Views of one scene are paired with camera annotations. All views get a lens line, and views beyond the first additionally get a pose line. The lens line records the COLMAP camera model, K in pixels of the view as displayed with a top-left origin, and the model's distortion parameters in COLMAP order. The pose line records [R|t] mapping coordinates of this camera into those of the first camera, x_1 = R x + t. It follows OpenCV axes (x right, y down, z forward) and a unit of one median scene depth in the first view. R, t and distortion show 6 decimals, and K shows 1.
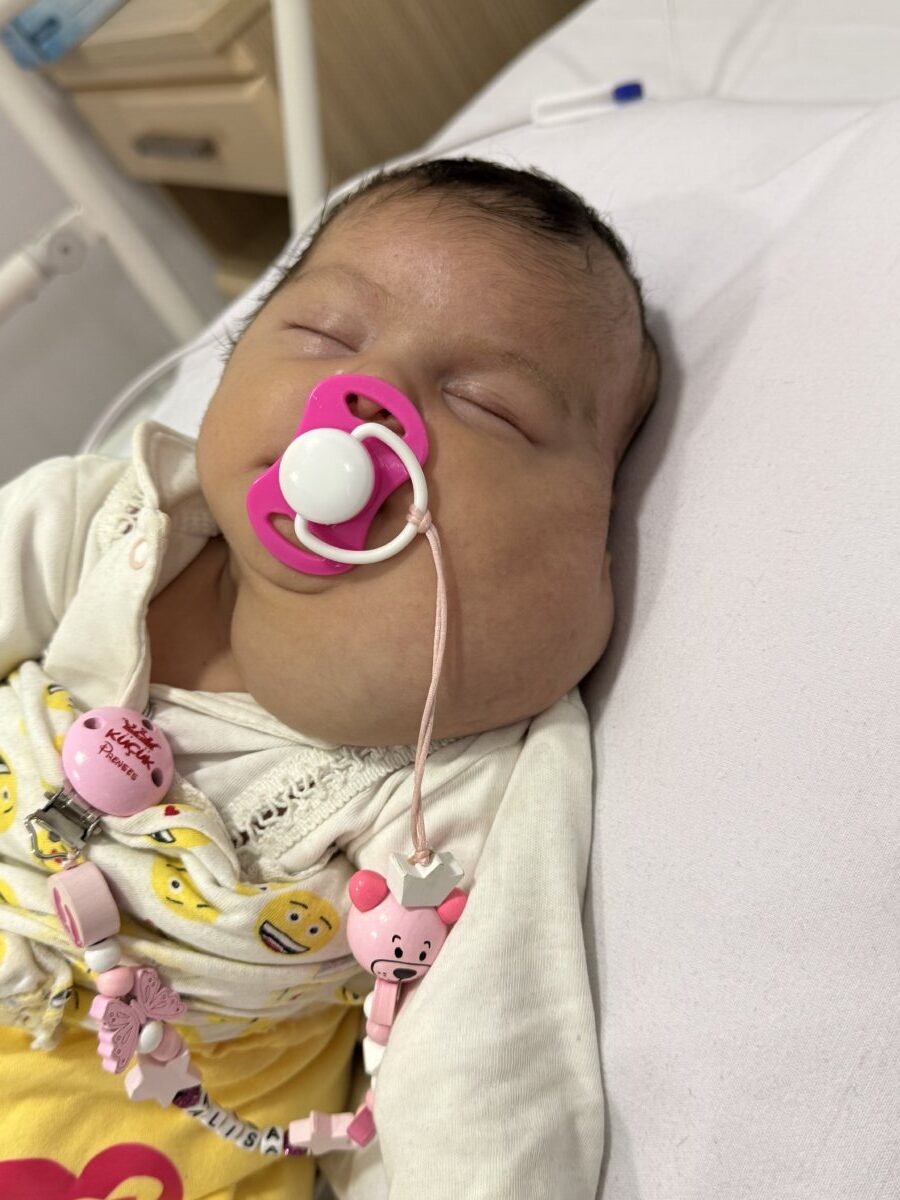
lens RADIAL K [[1266.4, 0, 450.0], [0, 1266.4, 600.0], [0, 0, 1]] dist [0.258040, -0.803824]
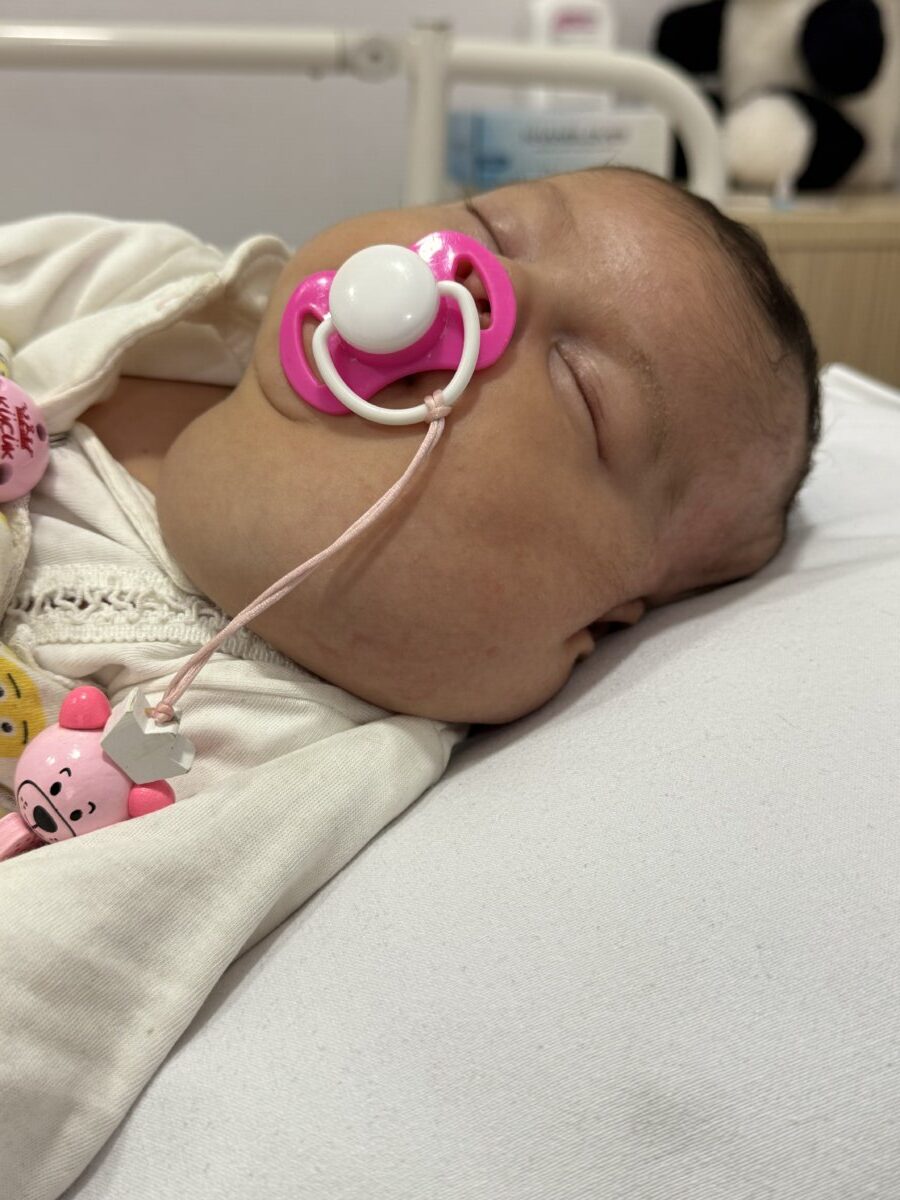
lens RADIAL K [[1266.4, 0, 450.0], [0, 1266.4, 600.0], [0, 0, 1]] dist [0.258040, -0.803824]
pose [[0.768830, 0.616757, -0.168851, 0.189941], [-0.639413, 0.744454, -0.192197, 0.173819], [0.007163, 0.255732, 0.966721, 0.203442]]
